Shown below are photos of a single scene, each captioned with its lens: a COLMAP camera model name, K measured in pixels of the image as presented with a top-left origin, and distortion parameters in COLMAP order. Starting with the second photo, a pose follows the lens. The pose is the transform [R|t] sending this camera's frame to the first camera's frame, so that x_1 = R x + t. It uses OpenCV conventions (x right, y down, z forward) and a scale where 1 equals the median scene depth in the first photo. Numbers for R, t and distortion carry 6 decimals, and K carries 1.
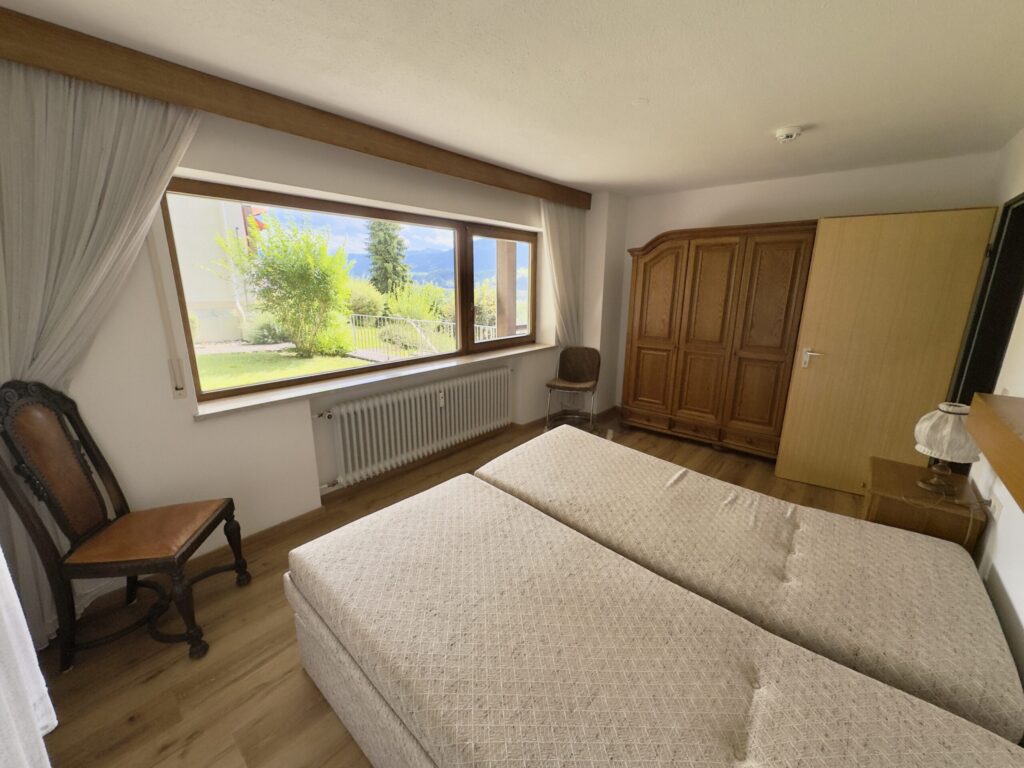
lens RADIAL K [[407.3, 0, 513.6], [0, 407.3, 383.5], [0, 0, 1]] dist [-0.000844, -0.000012]
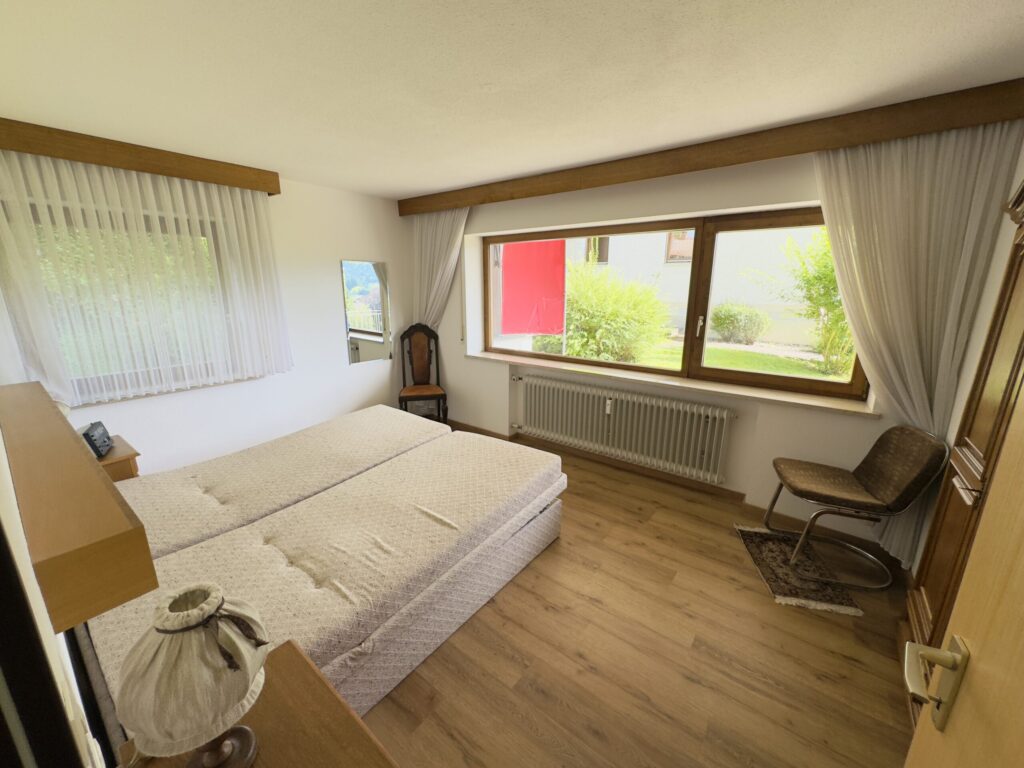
lens RADIAL K [[407.3, 0, 513.6], [0, 407.3, 383.5], [0, 0, 1]] dist [-0.000844, -0.000012]
pose [[0.055295, 0.240404, -0.969097, 1.028101], [-0.243484, 0.944528, 0.220416, -0.236547], [0.968327, 0.223771, 0.110763, 0.861170]]
